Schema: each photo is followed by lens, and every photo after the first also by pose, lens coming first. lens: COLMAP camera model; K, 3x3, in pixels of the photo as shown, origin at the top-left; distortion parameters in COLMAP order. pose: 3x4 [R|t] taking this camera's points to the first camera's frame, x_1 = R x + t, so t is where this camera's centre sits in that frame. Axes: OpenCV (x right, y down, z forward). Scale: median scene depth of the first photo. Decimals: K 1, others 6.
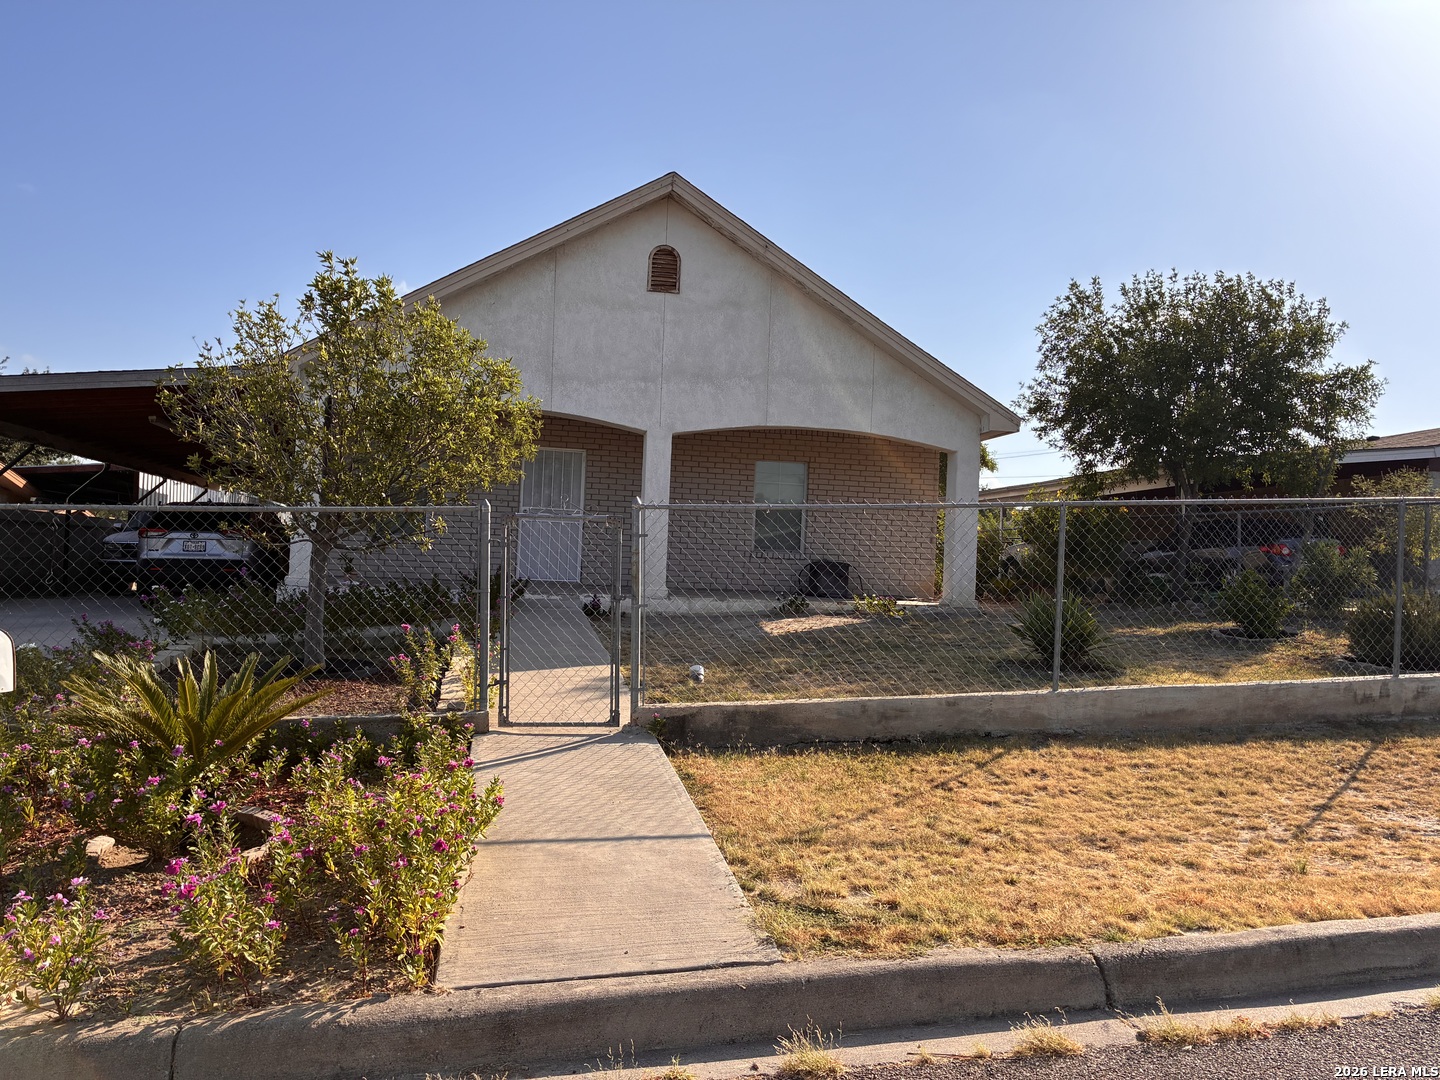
lens RADIAL K [[1085.6, 0, 720.0], [0, 1085.6, 540.0], [0, 0, 1]] dist [0.084350, -0.149168]
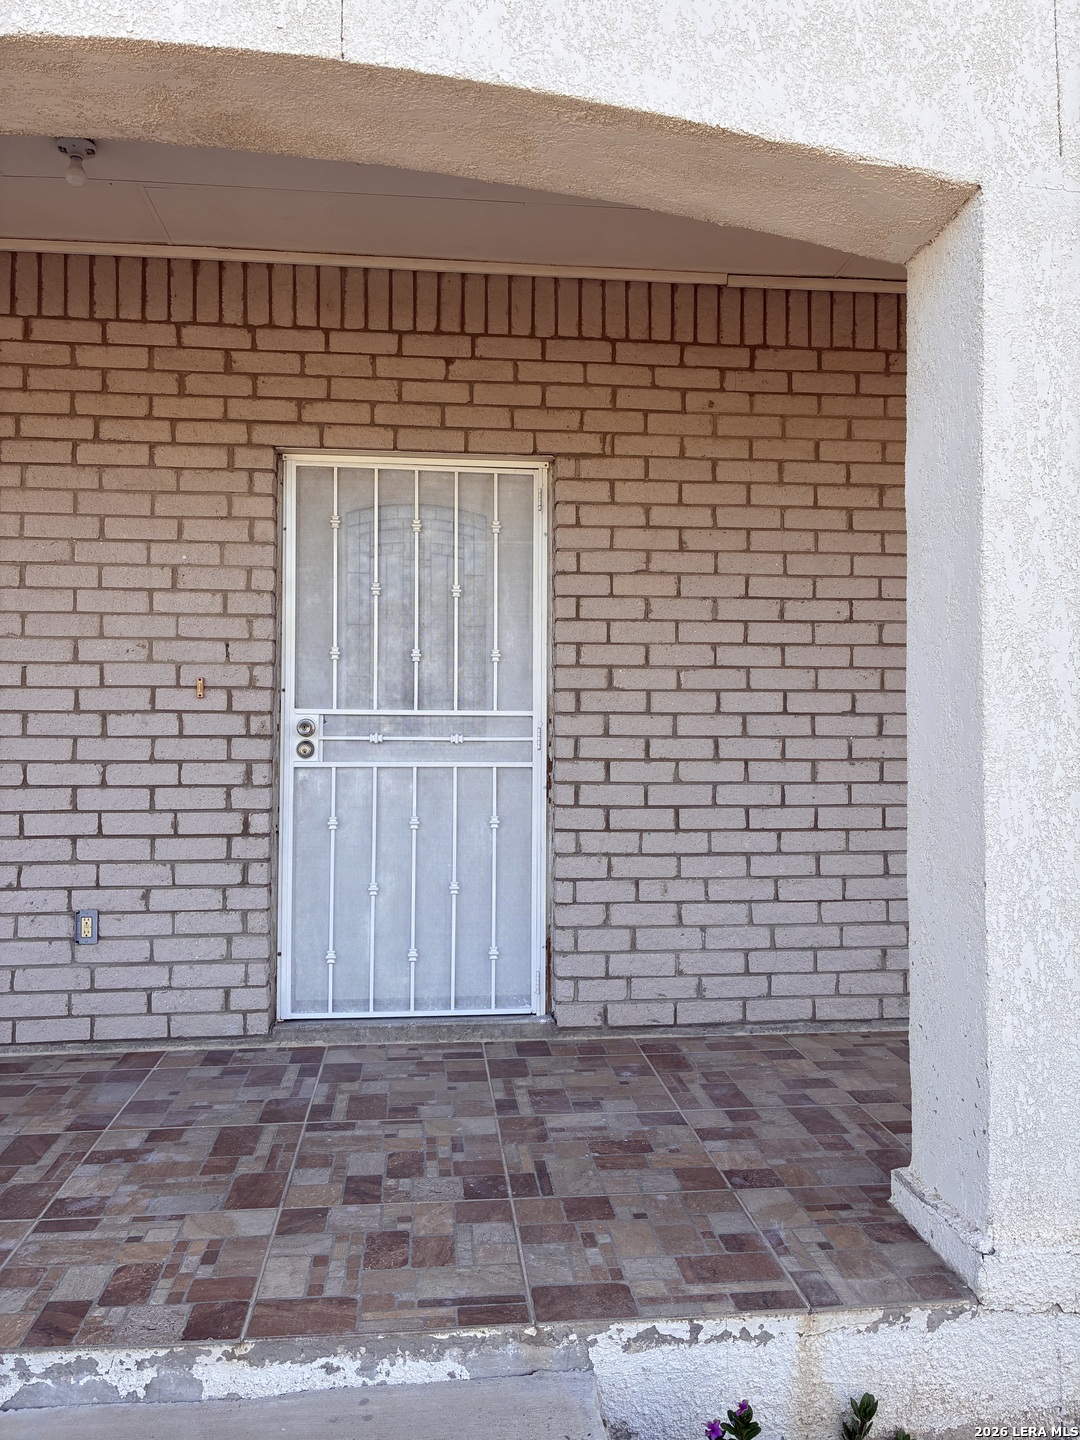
lens RADIAL K [[1085.6, 0, 540.0], [0, 1085.6, 720.0], [0, 0, 1]] dist [0.084350, -0.149168]
pose [[0.995334, -0.040207, -0.087713, -0.116282], [0.040760, 0.999159, 0.004523, -0.029170], [0.087457, -0.008077, 0.996136, 0.831760]]
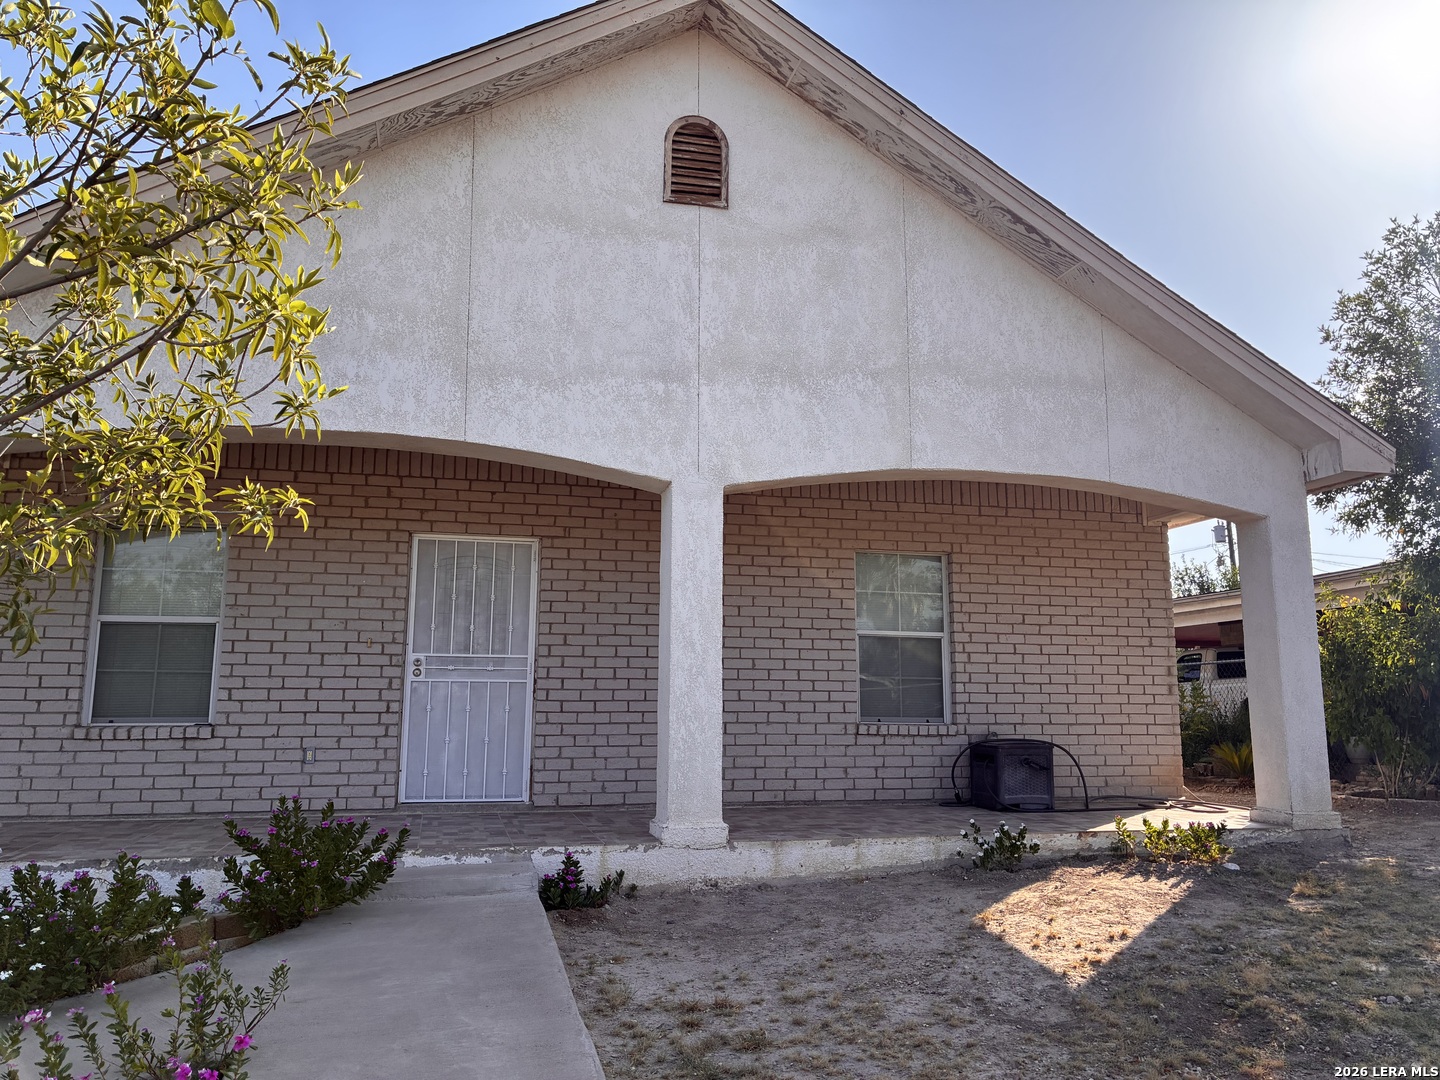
lens RADIAL K [[1085.6, 0, 720.0], [0, 1085.6, 540.0], [0, 0, 1]] dist [0.084350, -0.149168]
pose [[0.997935, -0.027244, 0.058163, -0.073494], [0.034478, 0.991273, -0.127233, -0.014295], [-0.054189, 0.128976, 0.990166, 0.527442]]
